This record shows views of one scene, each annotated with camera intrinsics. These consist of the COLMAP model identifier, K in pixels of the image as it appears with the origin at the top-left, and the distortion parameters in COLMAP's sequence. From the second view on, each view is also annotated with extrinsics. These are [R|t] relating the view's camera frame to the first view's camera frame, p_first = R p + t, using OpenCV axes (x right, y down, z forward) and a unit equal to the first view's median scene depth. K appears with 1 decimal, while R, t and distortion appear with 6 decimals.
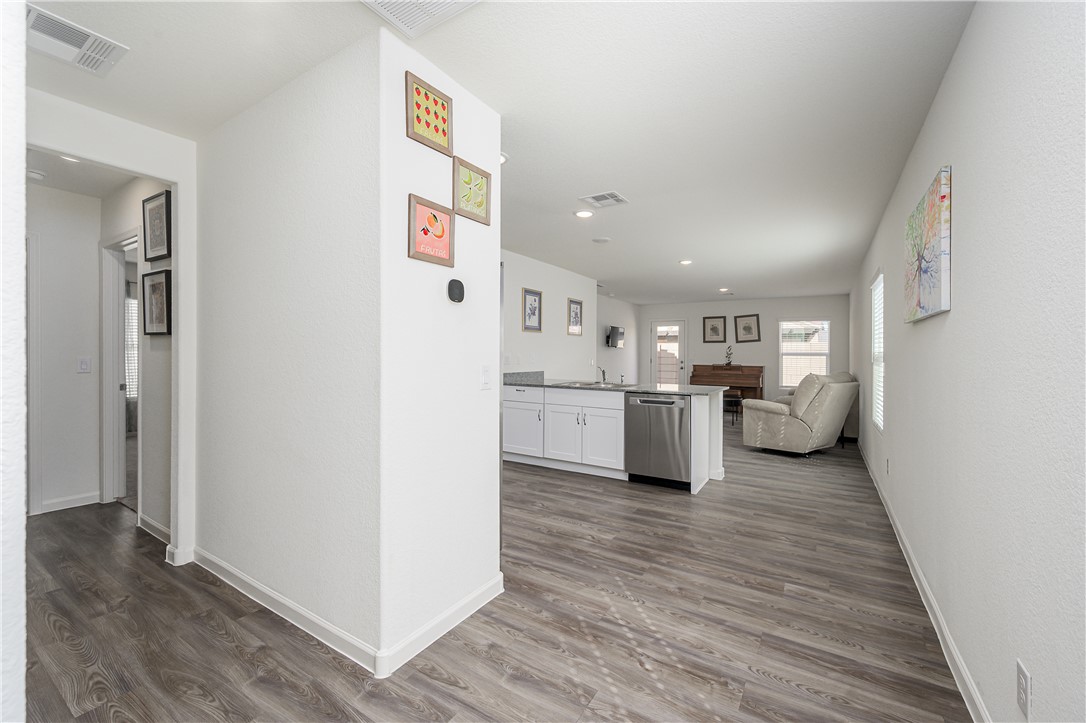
lens RADIAL K [[441.7, 0, 545.1], [0, 441.7, 355.5], [0, 0, 1]] dist [-0.001846, 0.000203]
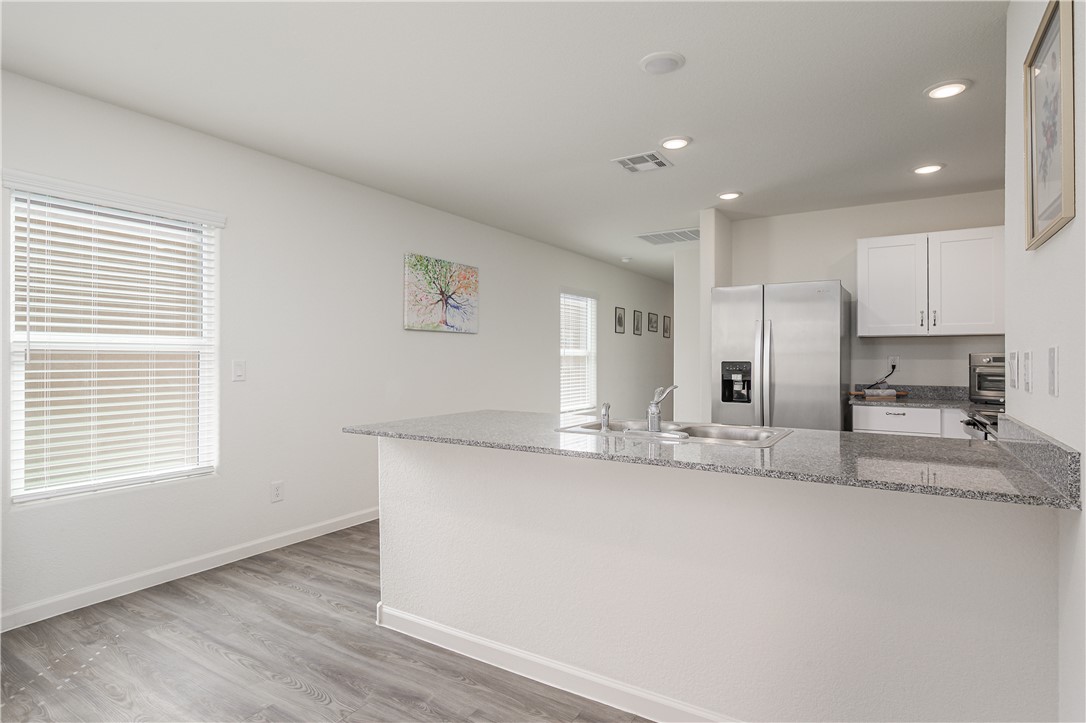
lens RADIAL K [[564.6, 0, 545.2], [0, 564.6, 353.9], [0, 0, 1]] dist [-0.002988, -0.000282]
pose [[-0.999931, -0.010247, -0.005822, 0.218496], [-0.010248, 0.999947, 0.000209, 0.004344], [0.005819, 0.000268, -0.999983, 1.394673]]
